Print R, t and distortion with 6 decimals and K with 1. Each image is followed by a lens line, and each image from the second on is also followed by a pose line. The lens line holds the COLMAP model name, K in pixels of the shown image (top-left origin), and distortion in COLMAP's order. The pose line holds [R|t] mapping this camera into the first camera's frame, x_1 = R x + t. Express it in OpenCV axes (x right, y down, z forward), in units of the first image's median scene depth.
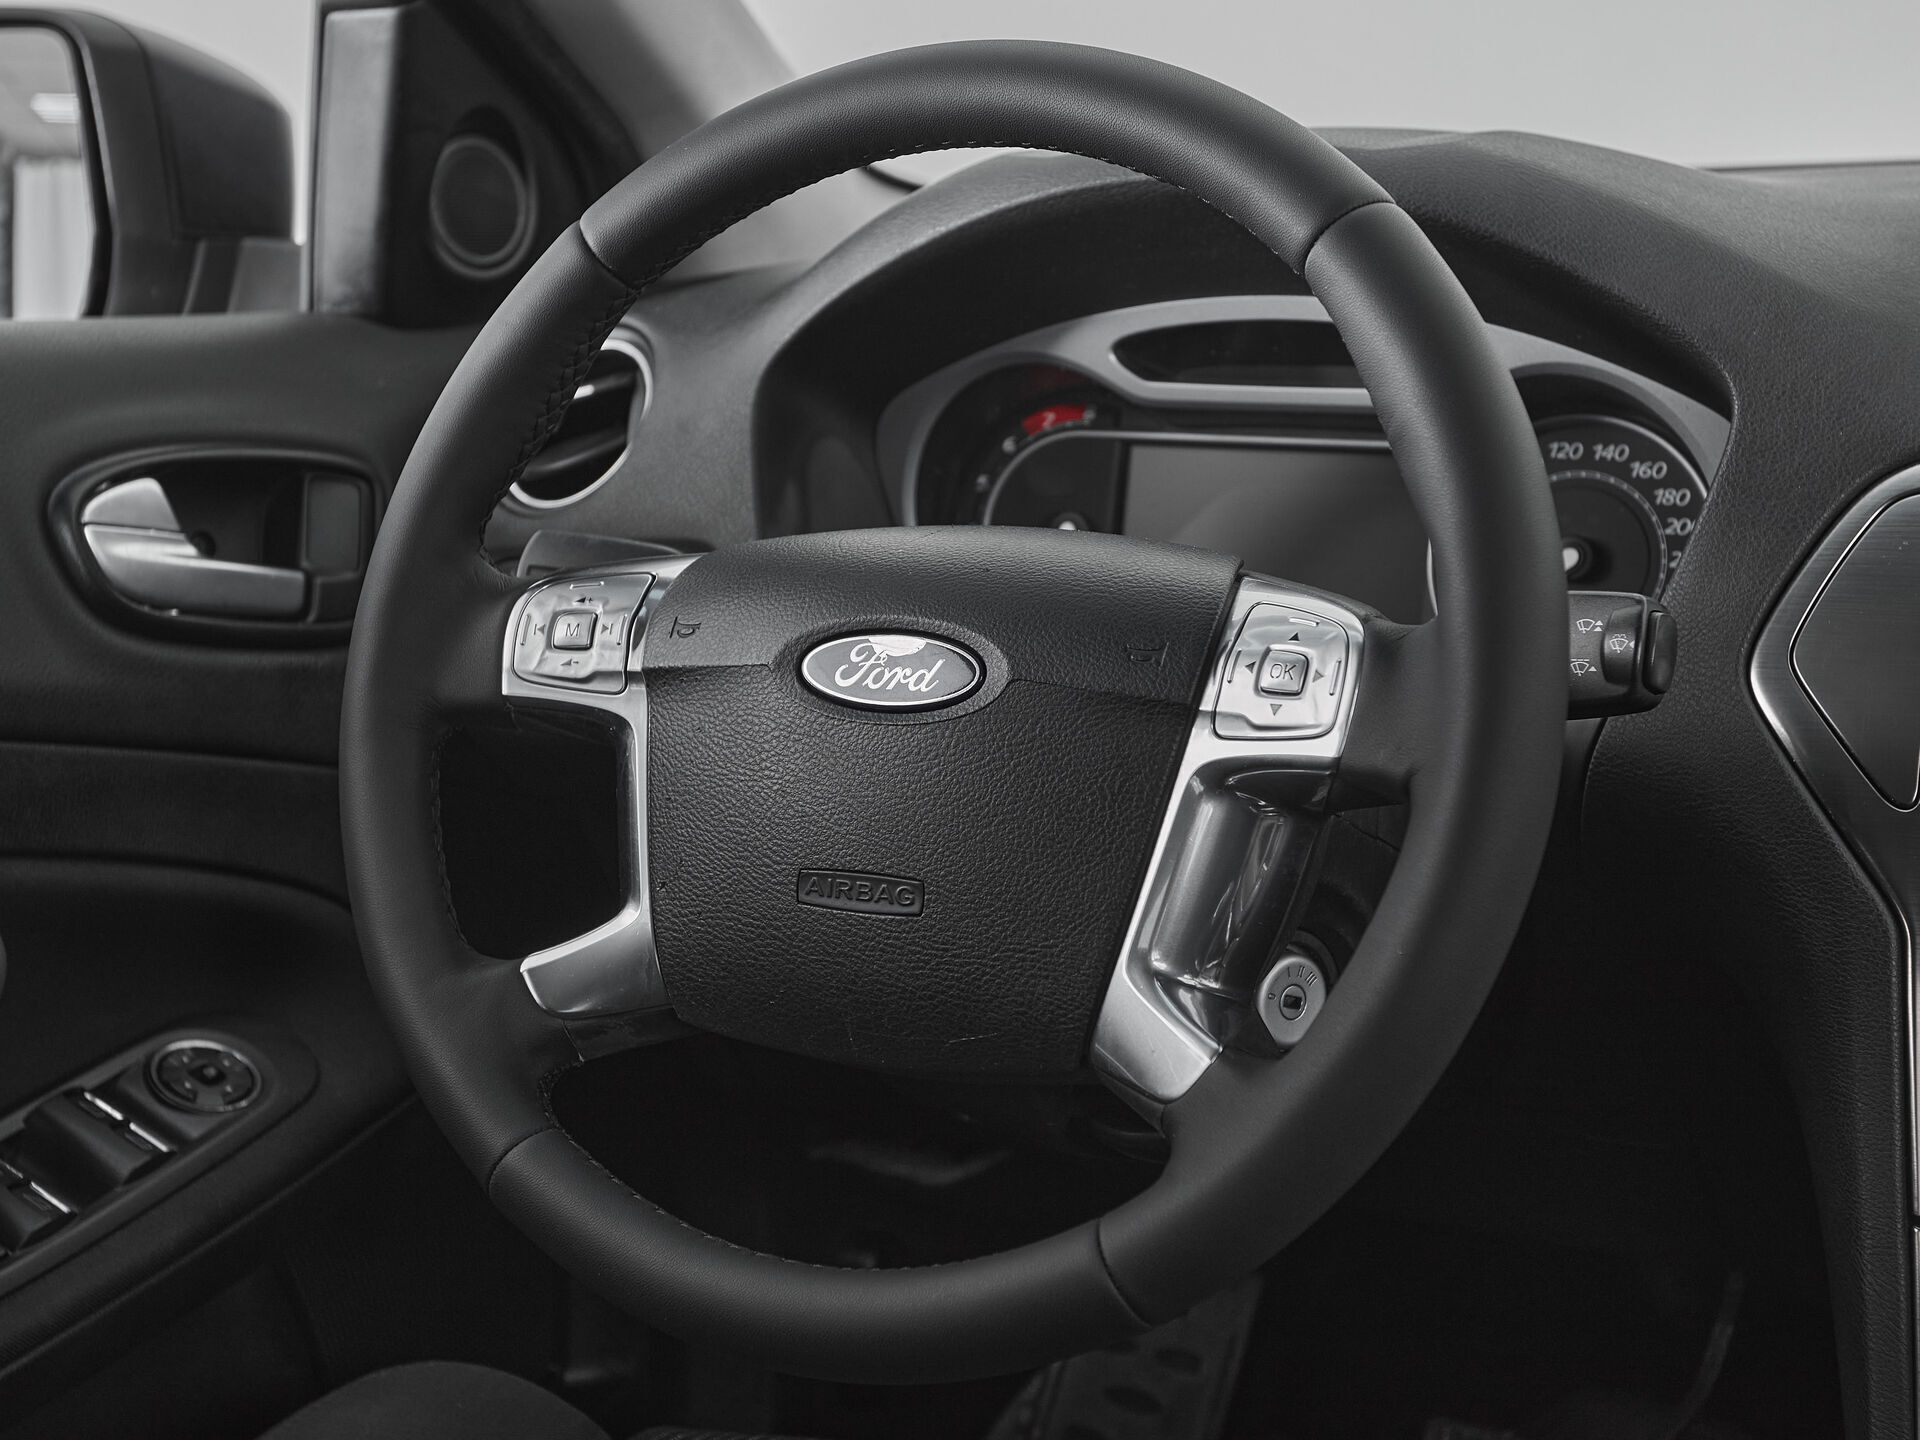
lens RADIAL K [[2826.8, 0, 910.1], [0, 2826.8, 723.1], [0, 0, 1]] dist [0.019735, 0.058922]
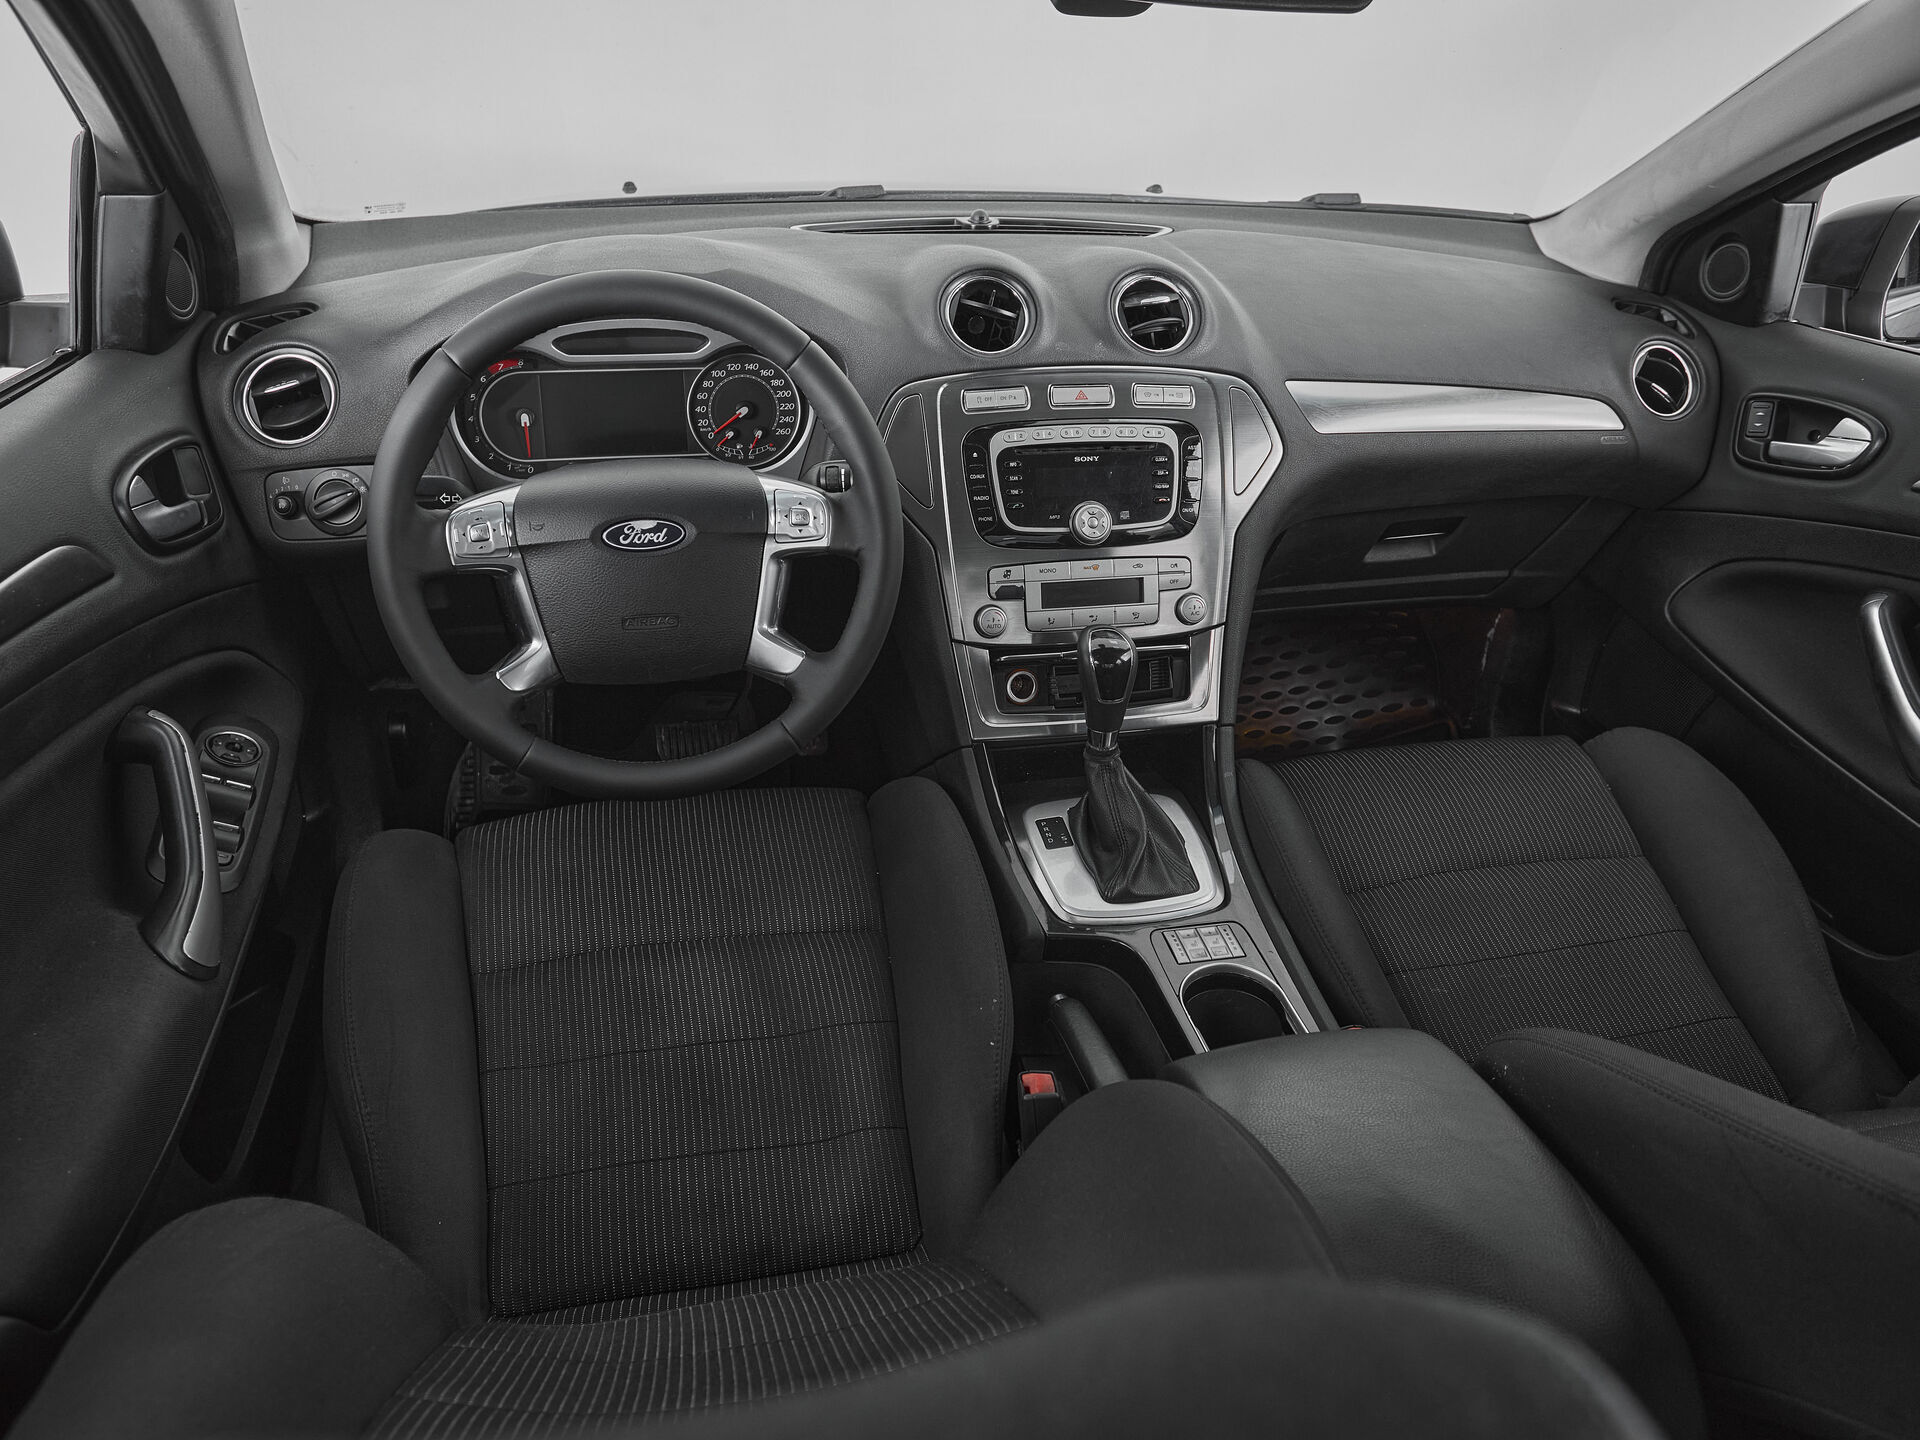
lens RADIAL K [[1347.0, 0, 931.1], [0, 1347.0, 720.4], [0, 0, 1]] dist [-0.073603, 0.064365]
pose [[0.753138, -0.281144, 0.594761, -0.534921], [0.080788, 0.936765, 0.340507, -0.233696], [-0.652883, -0.208400, 0.728226, -0.081235]]
